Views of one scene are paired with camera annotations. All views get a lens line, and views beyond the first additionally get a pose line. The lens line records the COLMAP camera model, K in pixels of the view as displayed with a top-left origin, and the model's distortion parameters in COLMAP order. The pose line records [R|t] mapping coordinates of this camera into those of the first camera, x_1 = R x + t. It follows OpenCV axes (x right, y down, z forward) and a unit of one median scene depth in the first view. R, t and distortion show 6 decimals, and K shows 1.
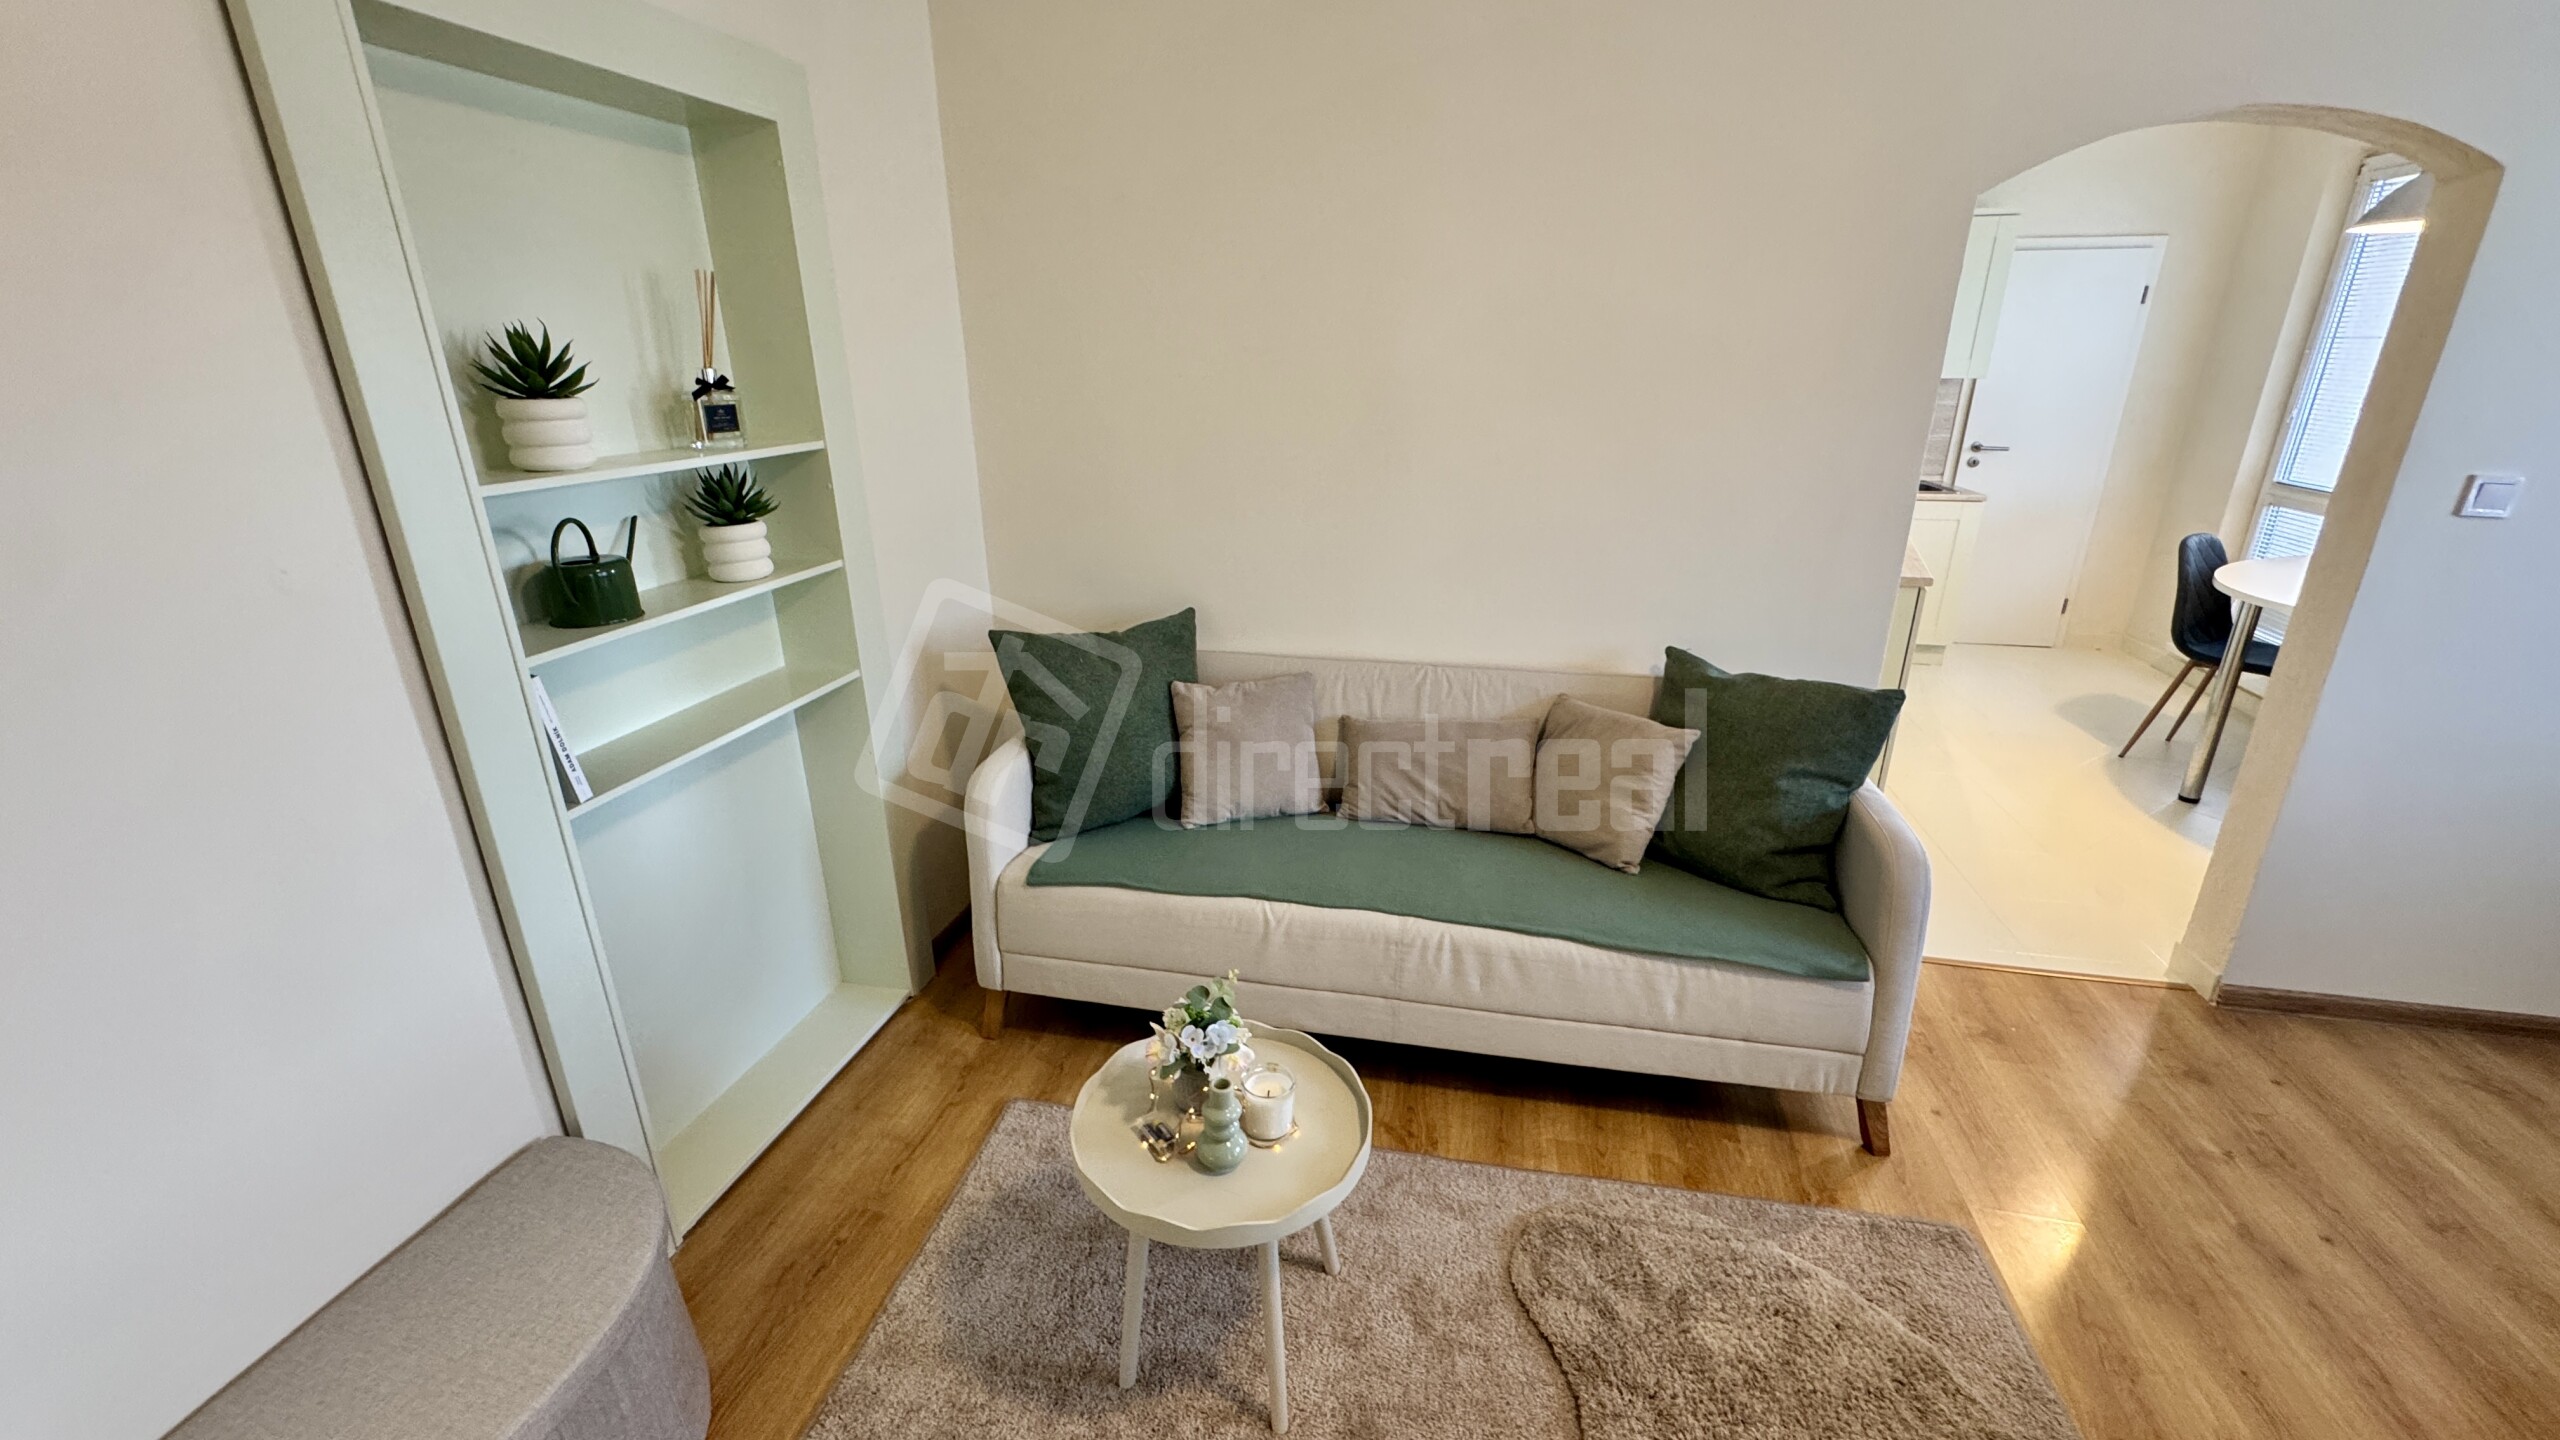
lens RADIAL K [[1024.6, 0, 1277.8], [0, 1024.6, 720.0], [0, 0, 1]] dist [-0.001420, 0.000080]
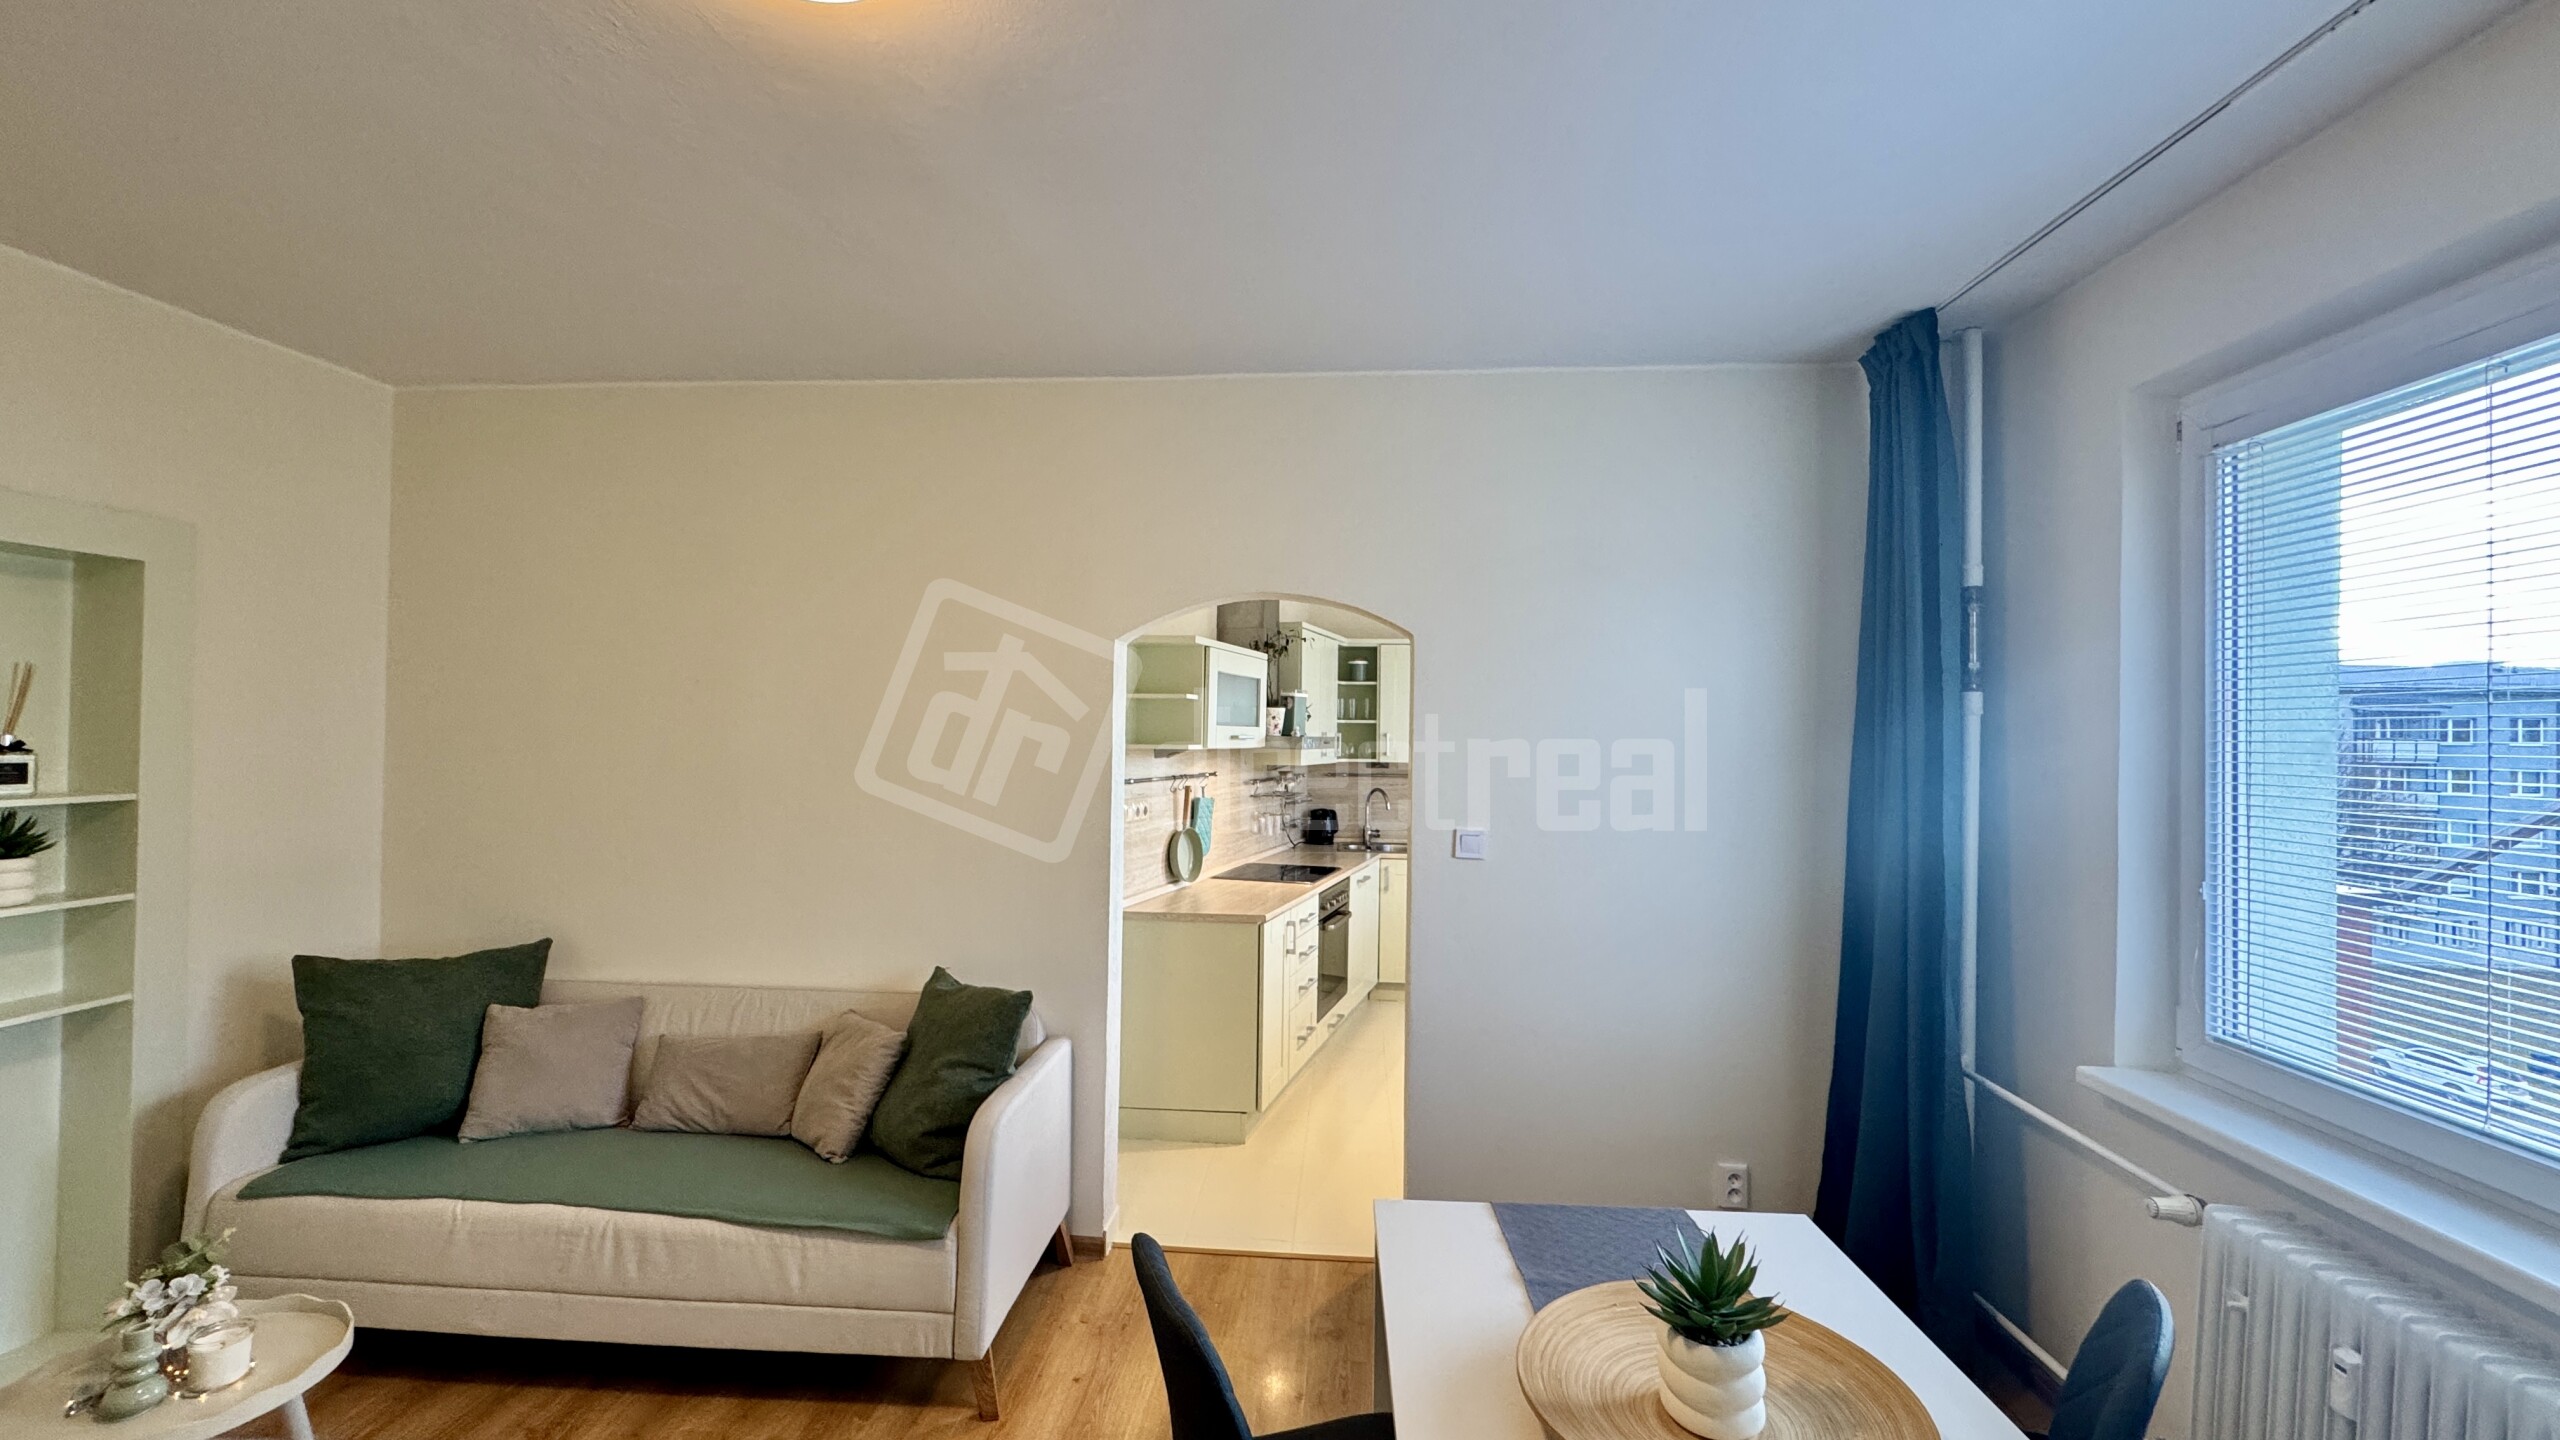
lens RADIAL K [[1024.6, 0, 1277.8], [0, 1024.6, 720.0], [0, 0, 1]] dist [-0.001420, 0.000080]
pose [[0.989202, 0.022027, 0.144895, 0.698838], [0.030690, 0.935591, -0.351751, 0.109813], [-0.143310, 0.352399, 0.924812, -0.332308]]
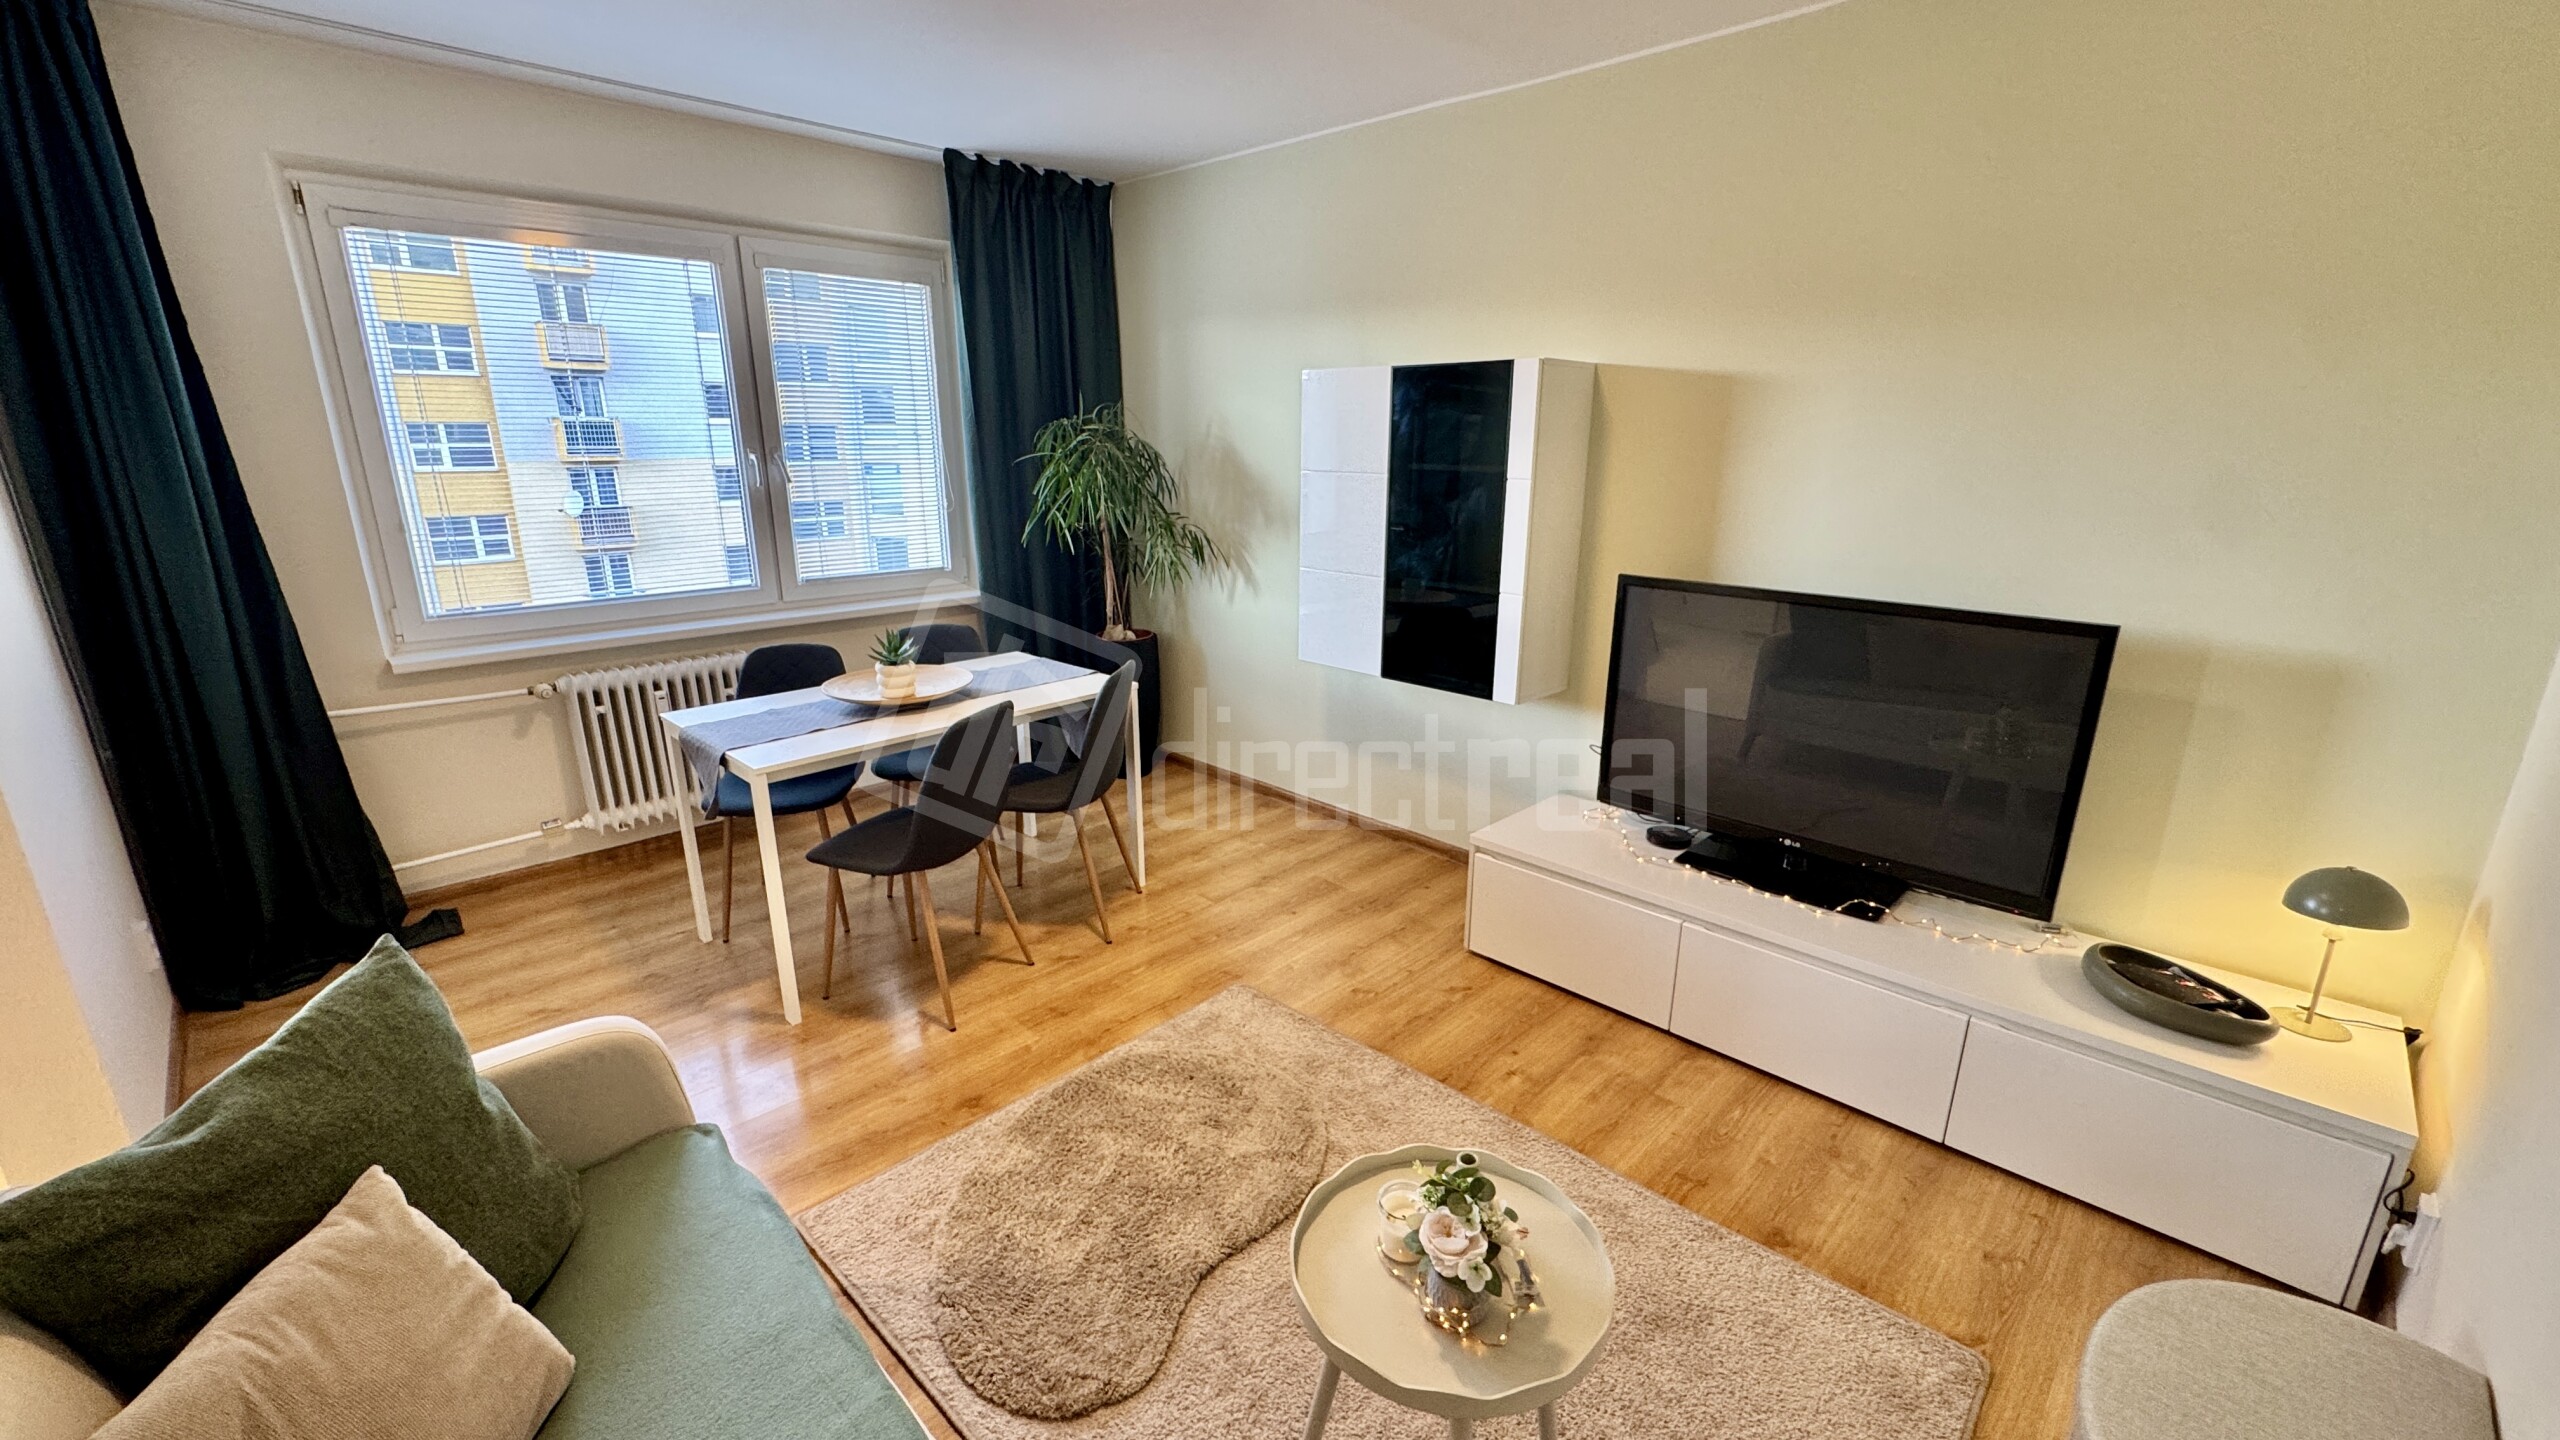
lens RADIAL K [[1024.6, 0, 1277.8], [0, 1024.6, 720.0], [0, 0, 1]] dist [-0.001420, 0.000080]
pose [[-0.848760, -0.140891, 0.509663, -0.239591], [0.182110, 0.827000, 0.531890, -0.402912], [-0.496430, 0.544262, -0.676267, 1.057913]]
